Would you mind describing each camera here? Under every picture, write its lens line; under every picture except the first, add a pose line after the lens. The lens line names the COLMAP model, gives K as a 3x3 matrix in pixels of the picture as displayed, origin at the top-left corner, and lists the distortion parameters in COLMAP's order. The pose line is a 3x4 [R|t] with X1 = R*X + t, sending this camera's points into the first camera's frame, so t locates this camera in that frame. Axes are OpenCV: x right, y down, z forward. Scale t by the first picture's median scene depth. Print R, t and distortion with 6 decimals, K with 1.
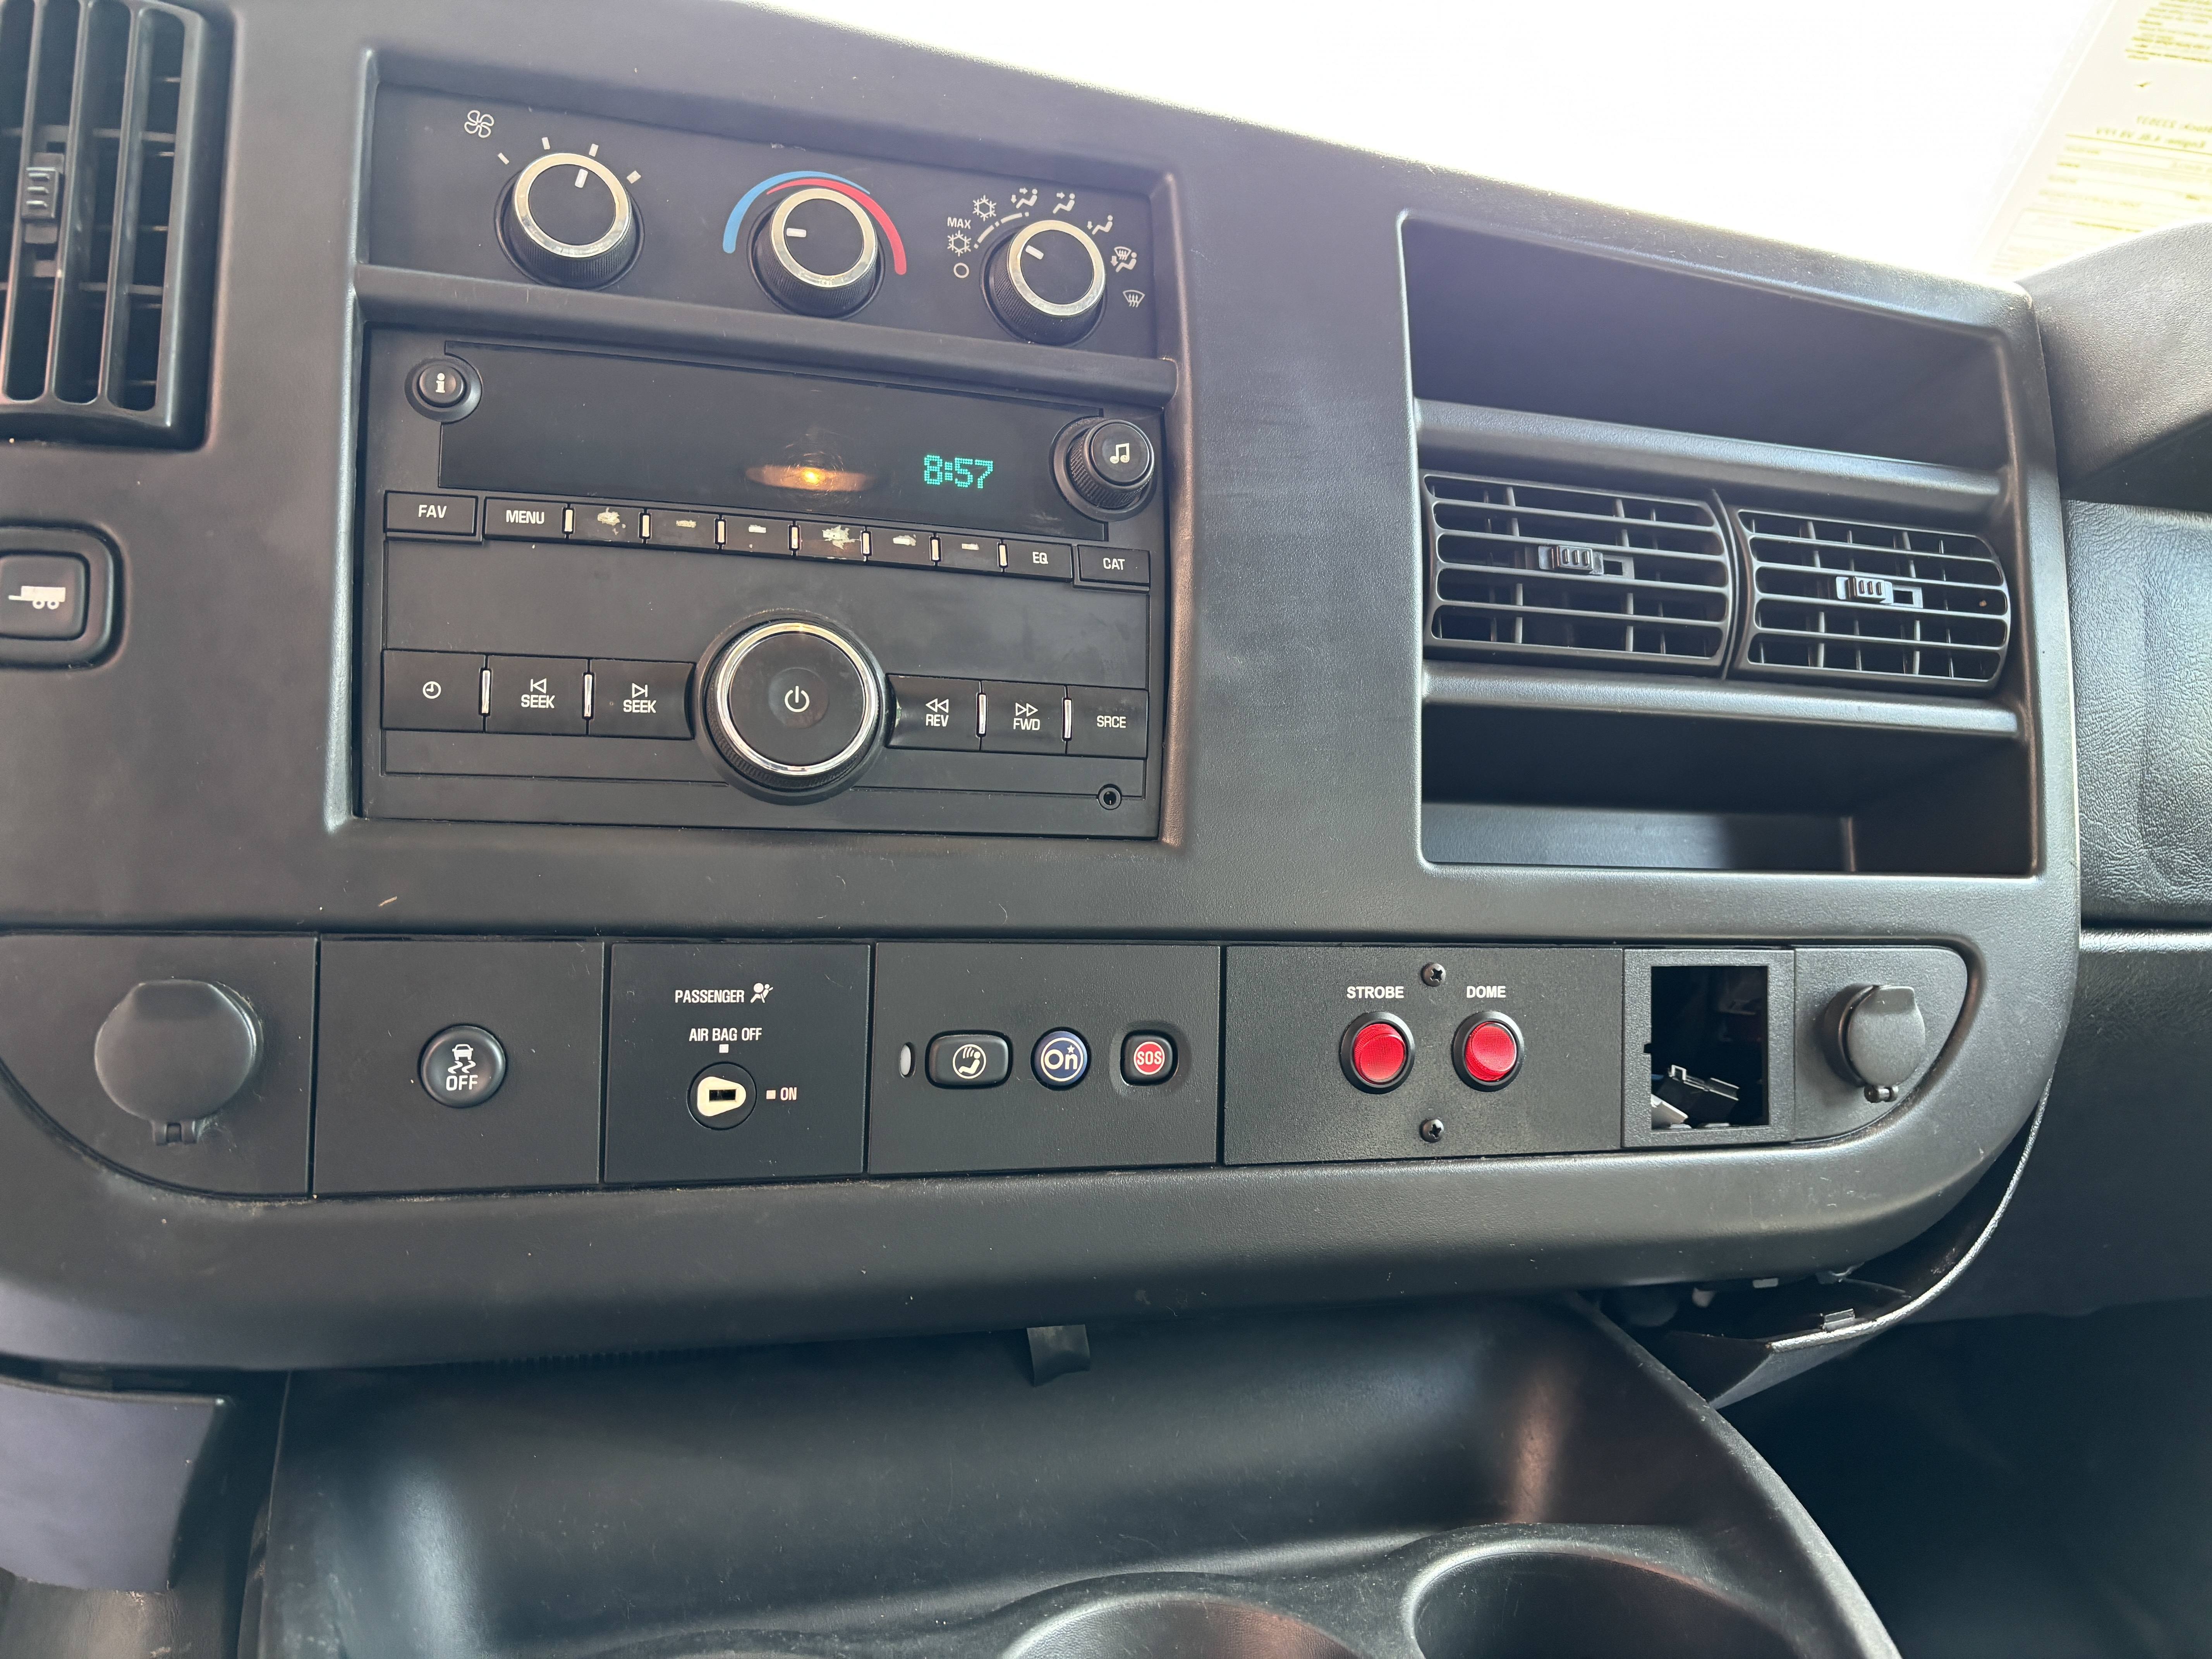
lens RADIAL K [[1664.5, 0, 1156.4], [0, 1664.5, 818.4], [0, 0, 1]] dist [0.016677, -0.021755]
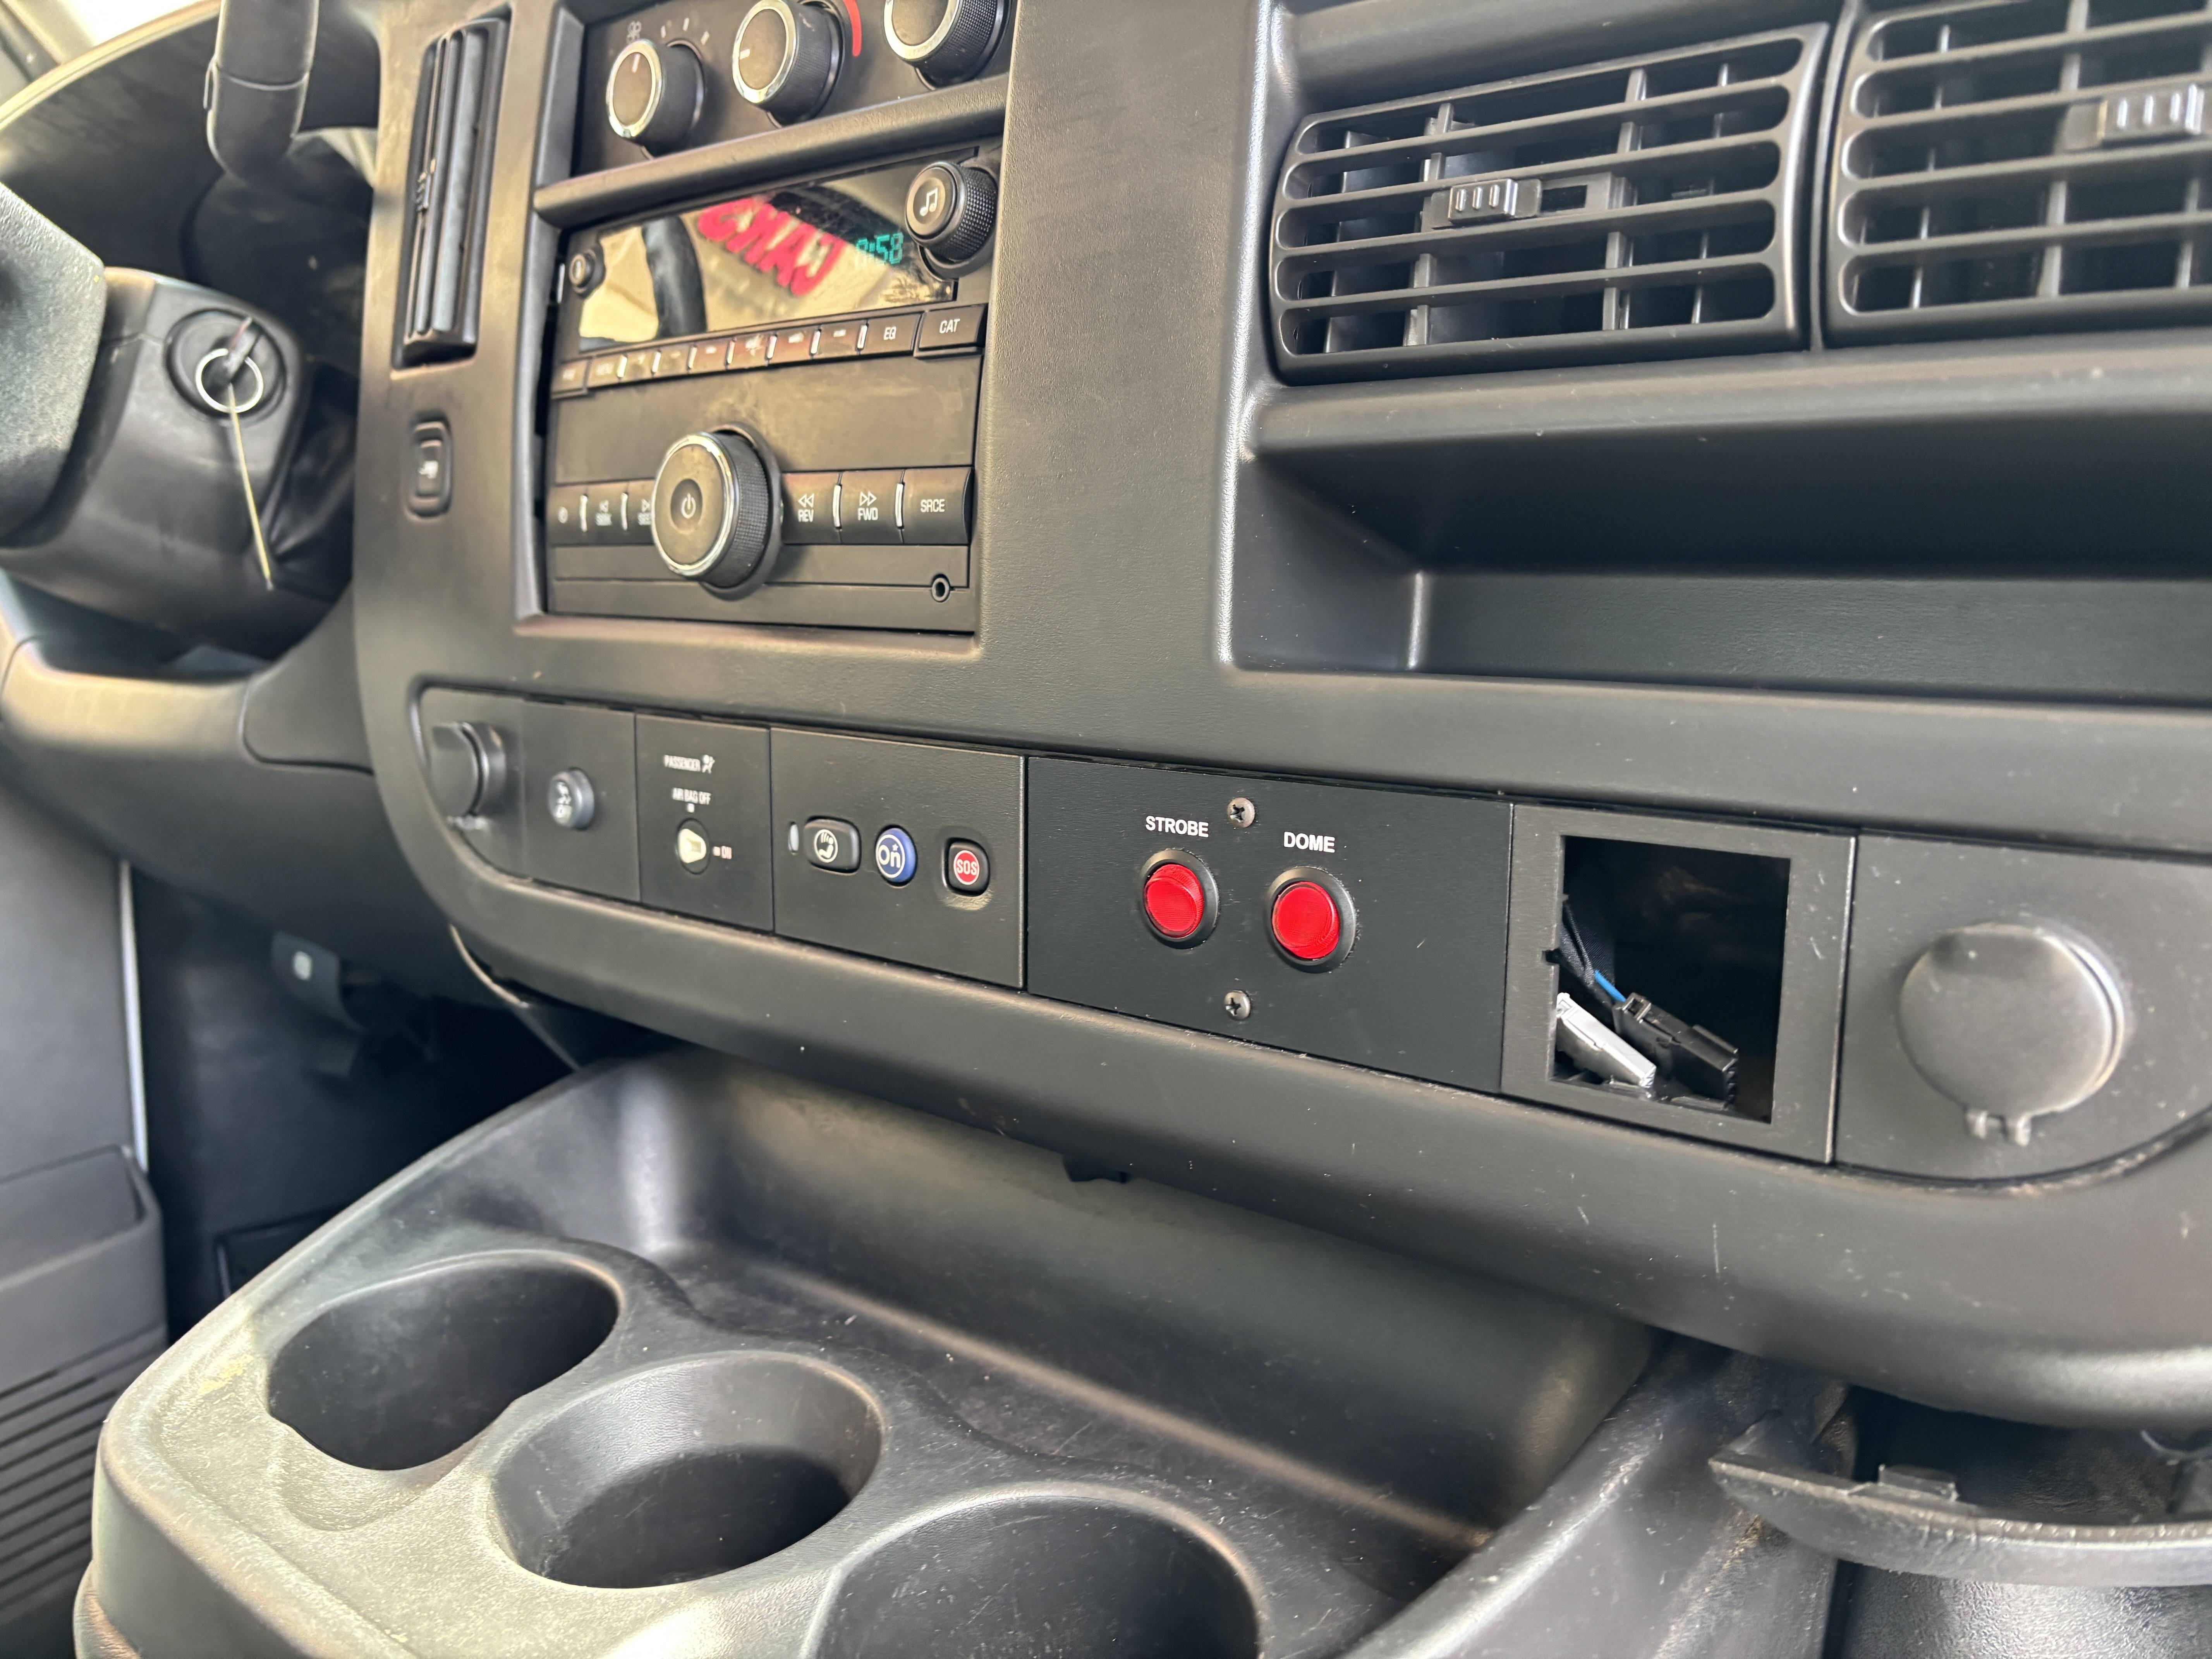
lens RADIAL K [[1664.5, 0, 1128.1], [0, 1664.5, 834.2], [0, 0, 1]] dist [0.016677, -0.021755]
pose [[0.543653, 0.111362, -0.831889, 0.835024], [0.017539, 0.989435, 0.143914, -0.008286], [0.839127, -0.092829, 0.535956, 0.576865]]
